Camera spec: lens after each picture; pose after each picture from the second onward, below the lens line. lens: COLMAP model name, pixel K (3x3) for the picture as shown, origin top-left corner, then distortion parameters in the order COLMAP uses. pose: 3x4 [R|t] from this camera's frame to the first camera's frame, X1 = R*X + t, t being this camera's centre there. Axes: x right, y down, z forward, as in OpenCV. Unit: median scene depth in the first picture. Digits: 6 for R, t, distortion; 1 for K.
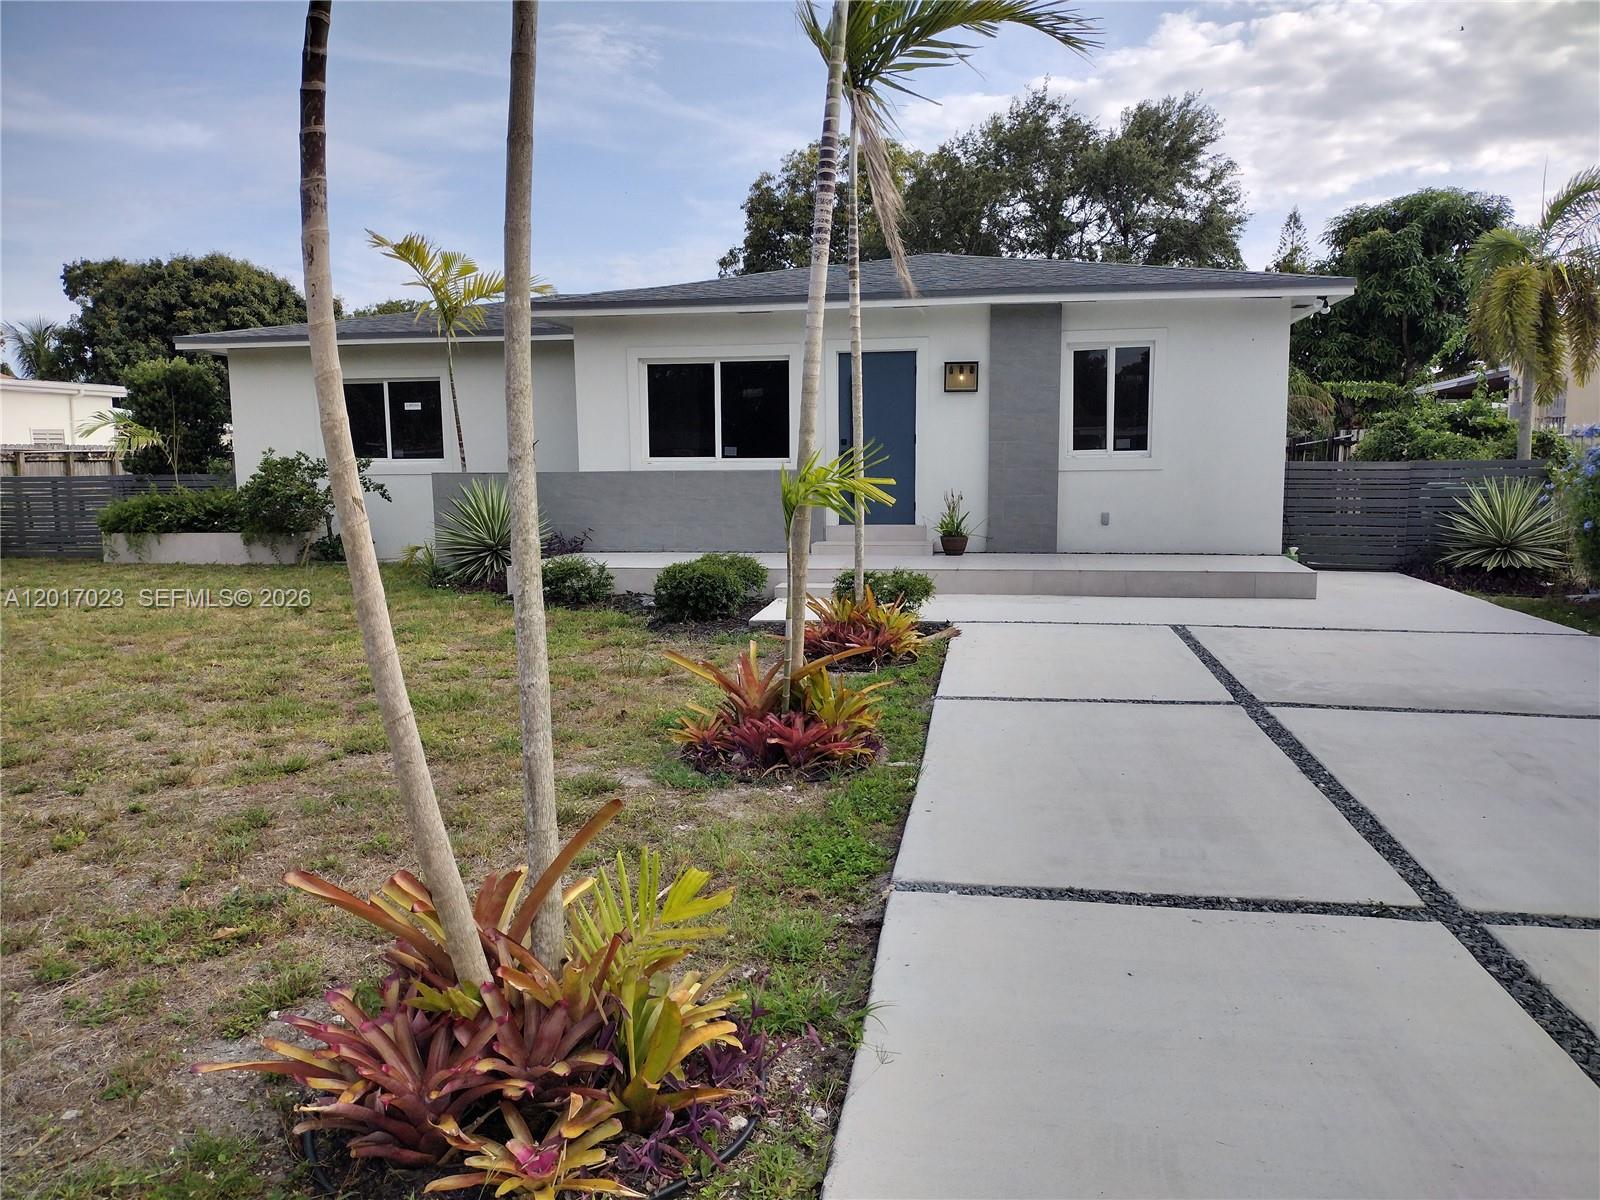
lens RADIAL K [[1196.0, 0, 805.5], [0, 1196.0, 594.5], [0, 0, 1]] dist [0.078803, -0.114929]
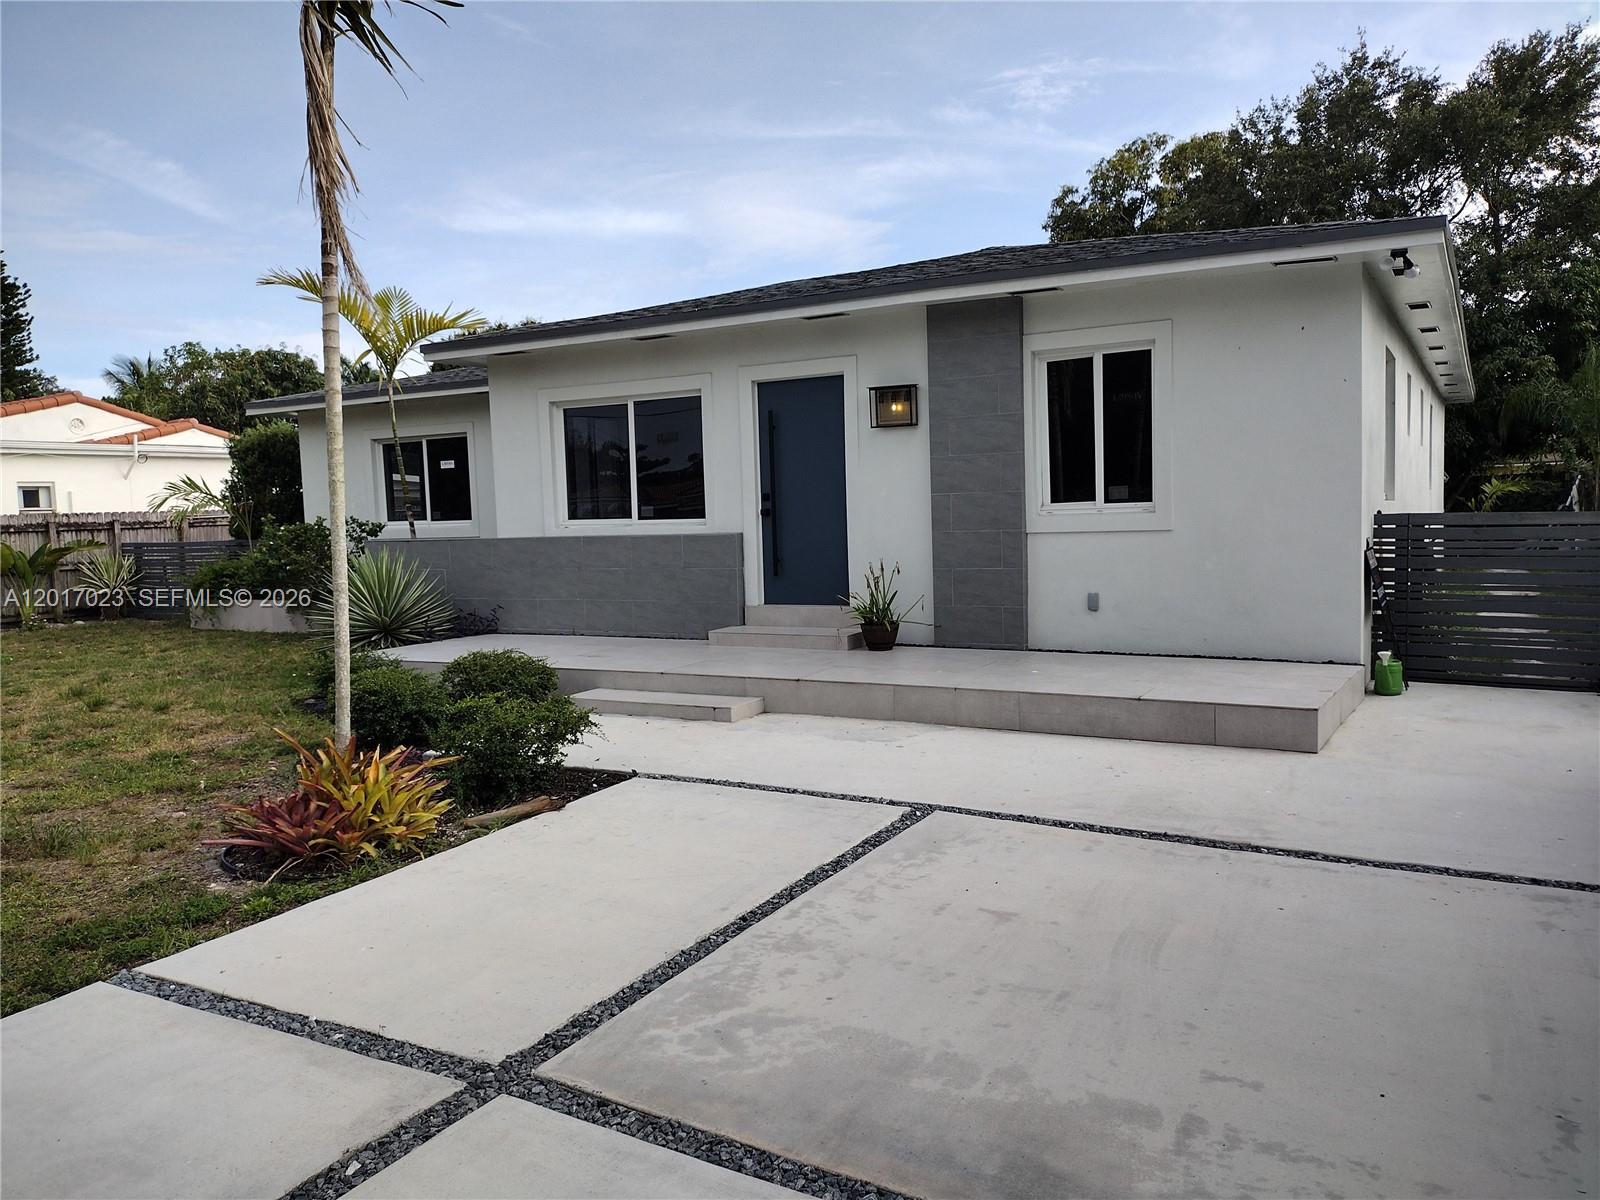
lens RADIAL K [[1193.6, 0, 800.0], [0, 1193.6, 600.0], [0, 0, 1]] dist [0.078959, -0.114323]
pose [[0.939491, 0.006960, -0.342503, 0.255113], [-0.015918, 0.999601, -0.023351, -0.035506], [0.342204, 0.027390, 0.939226, 0.233646]]
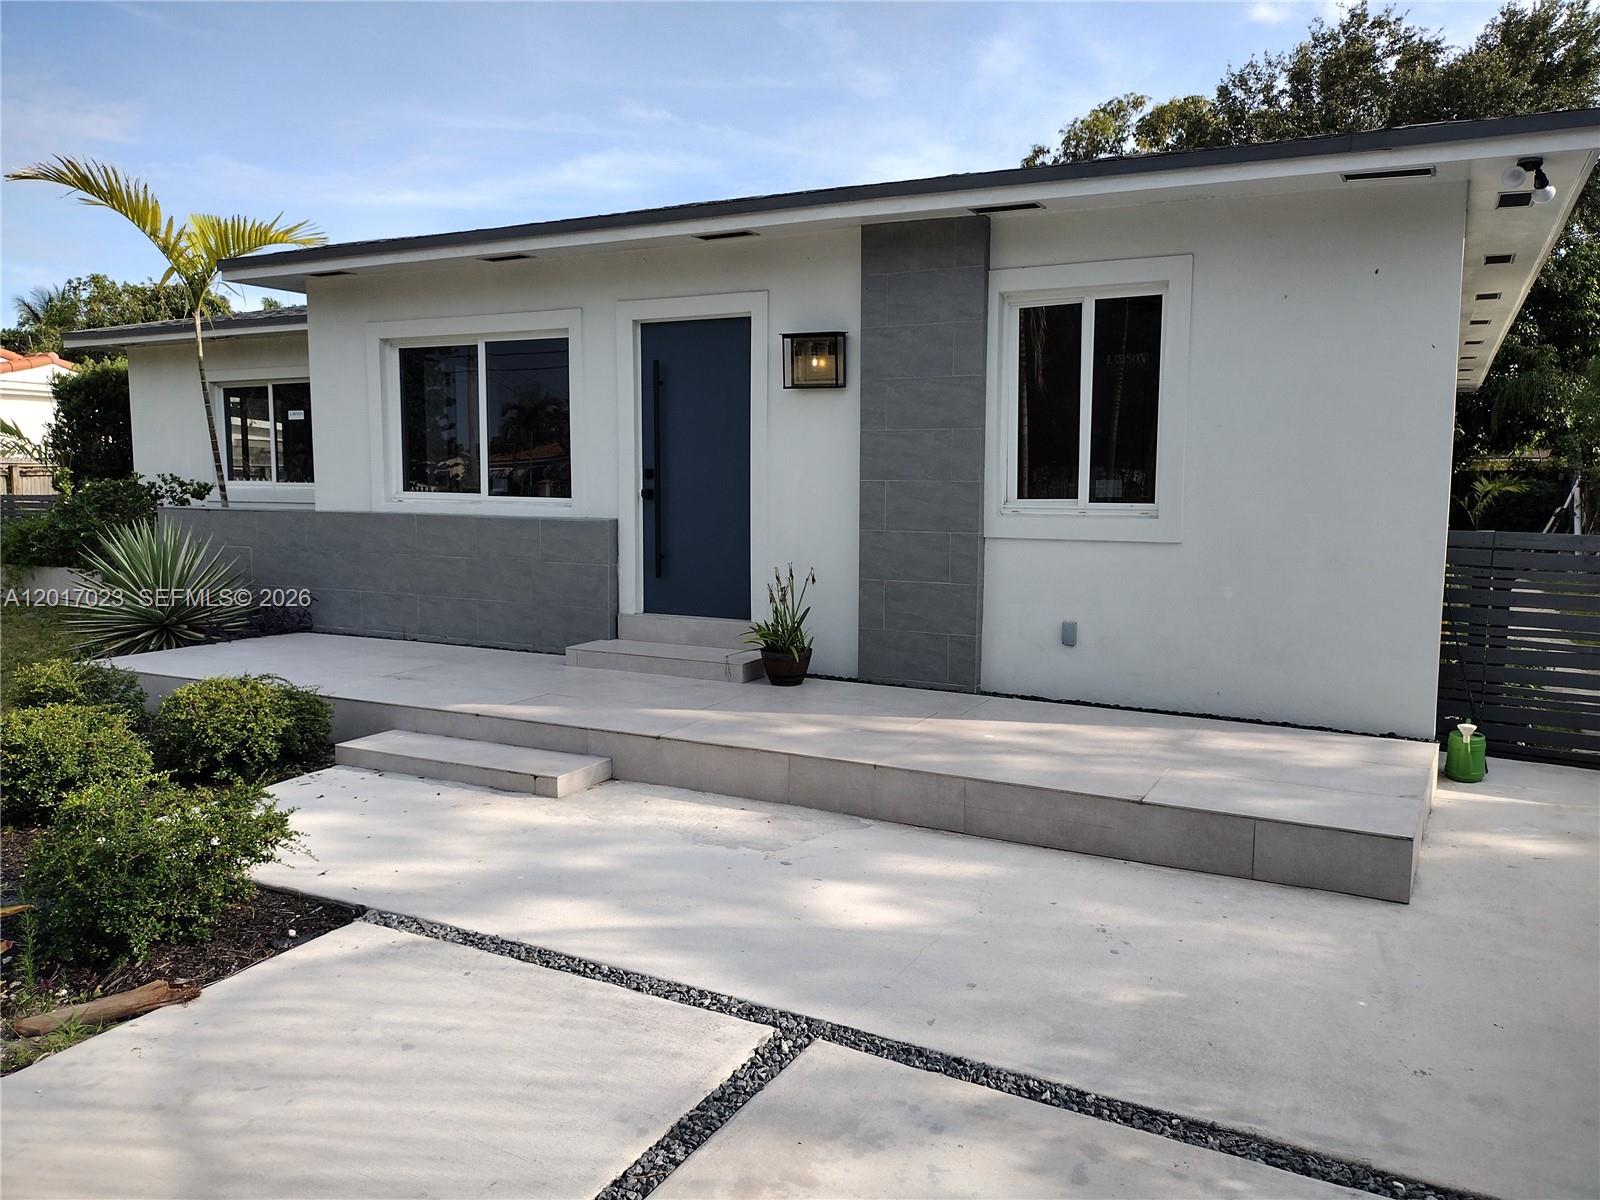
lens RADIAL K [[1193.6, 0, 800.0], [0, 1193.6, 600.0], [0, 0, 1]] dist [0.078959, -0.114323]
pose [[0.951280, 0.047841, -0.304595, 0.230635], [-0.049404, 0.998776, 0.002578, -0.057112], [0.304345, 0.012596, 0.952479, 0.373653]]
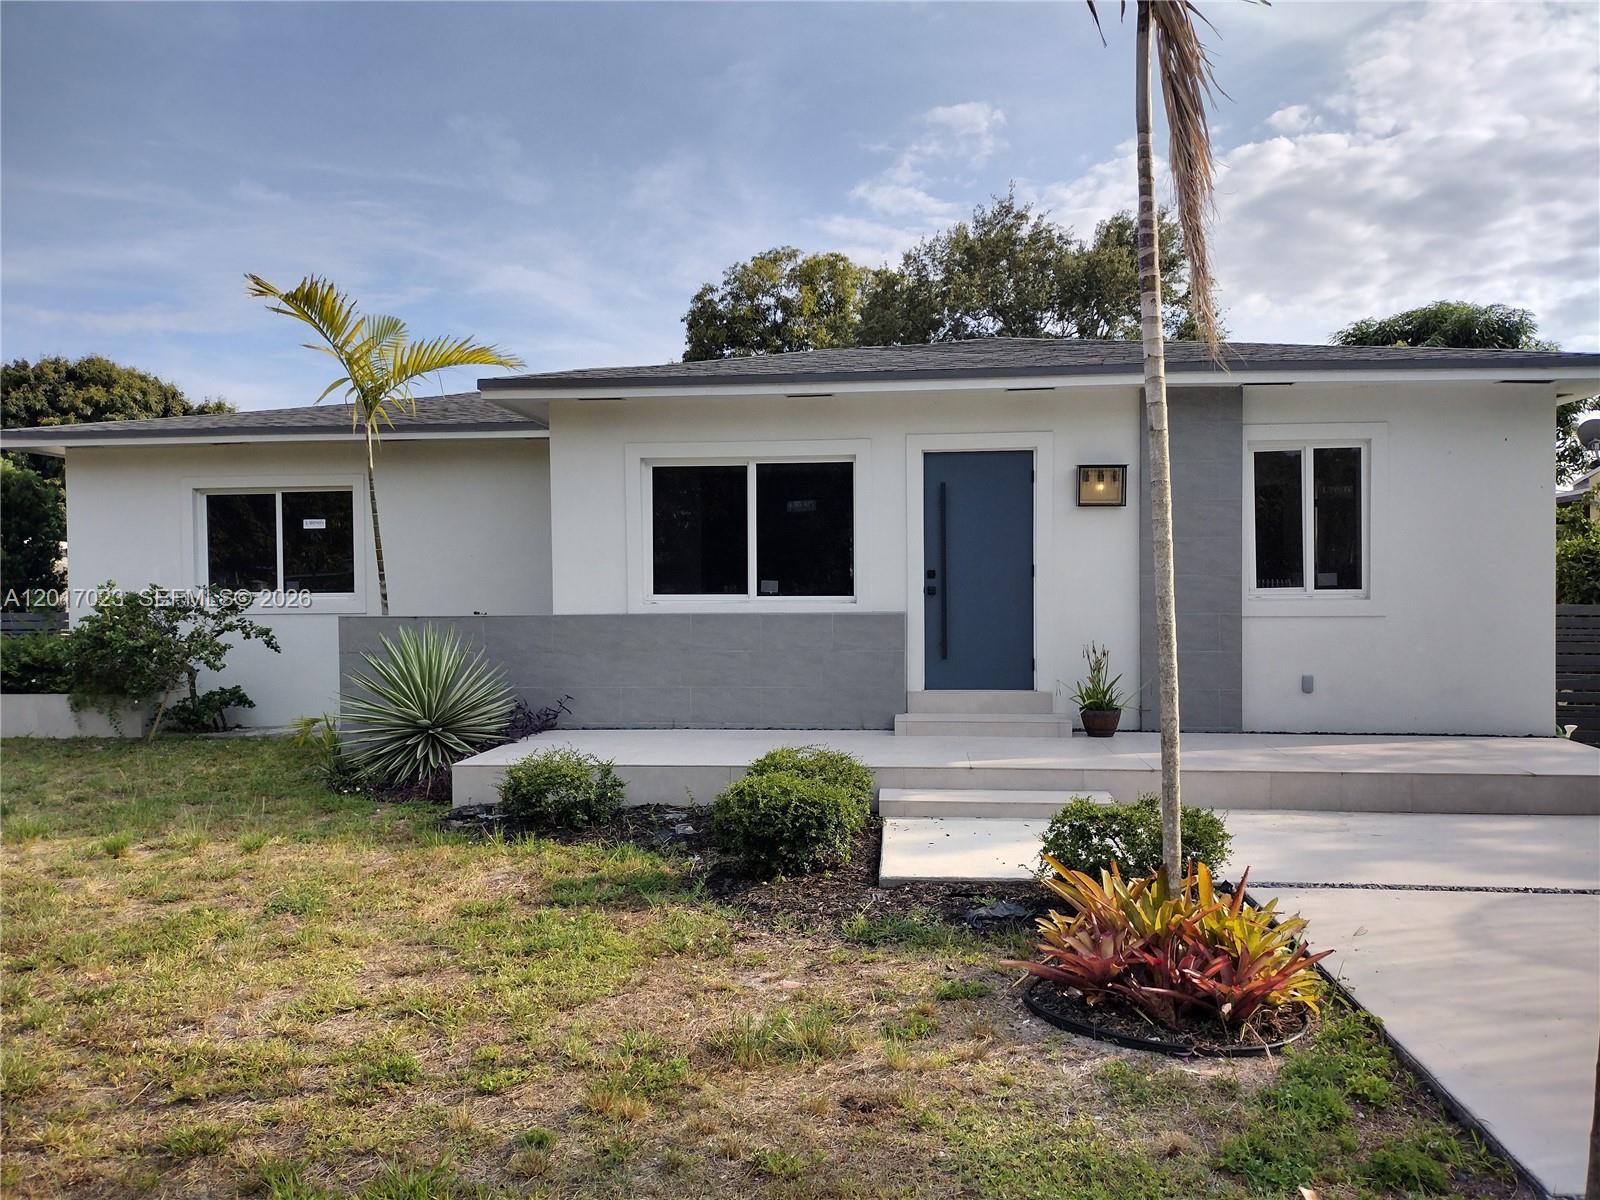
lens RADIAL K [[1193.6, 0, 800.0], [0, 1193.6, 600.0], [0, 0, 1]] dist [0.078959, -0.114323]
pose [[0.997455, 0.001531, 0.071277, -0.078520], [0.005357, 0.995334, -0.096342, -0.035379], [-0.071092, 0.096478, 0.992793, 0.240296]]
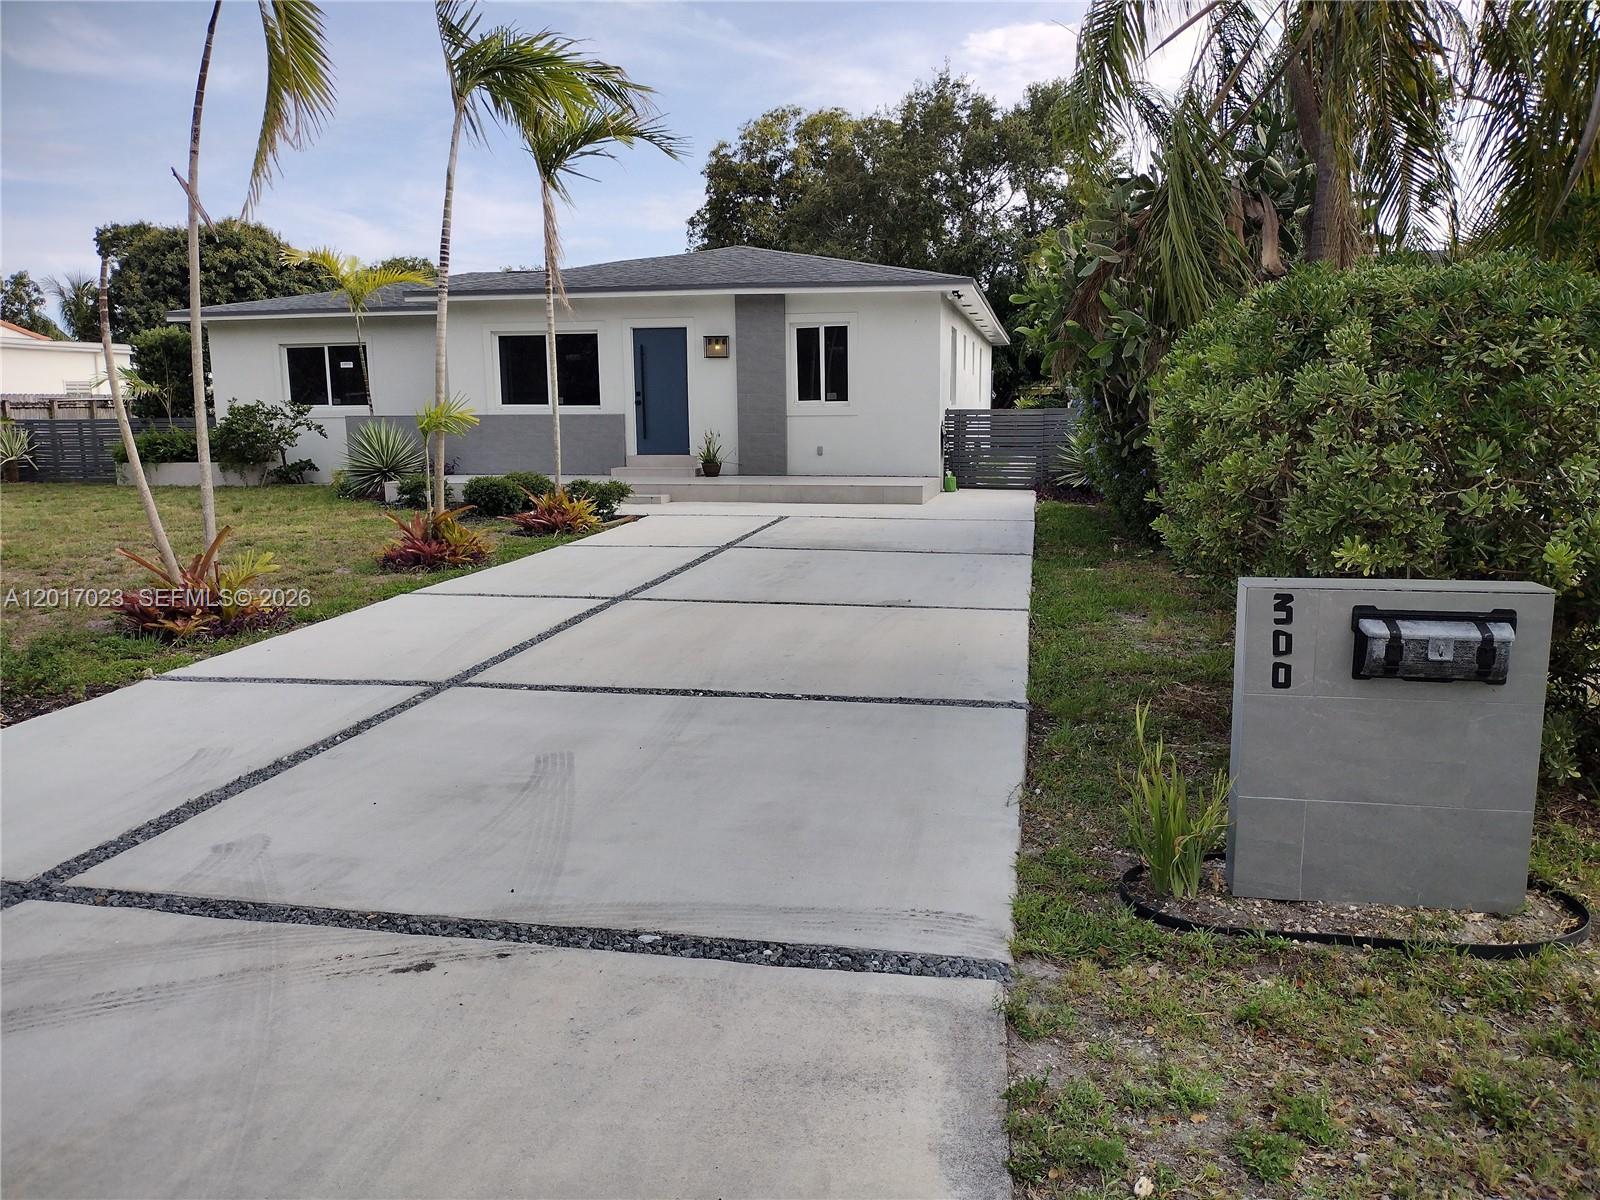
lens RADIAL K [[1193.6, 0, 800.0], [0, 1193.6, 600.0], [0, 0, 1]] dist [0.078959, -0.114323]
pose [[0.999422, 0.004982, -0.033635, 0.213714], [-0.003316, 0.998773, 0.049406, 0.032091], [0.033840, -0.049266, 0.998212, -0.302106]]
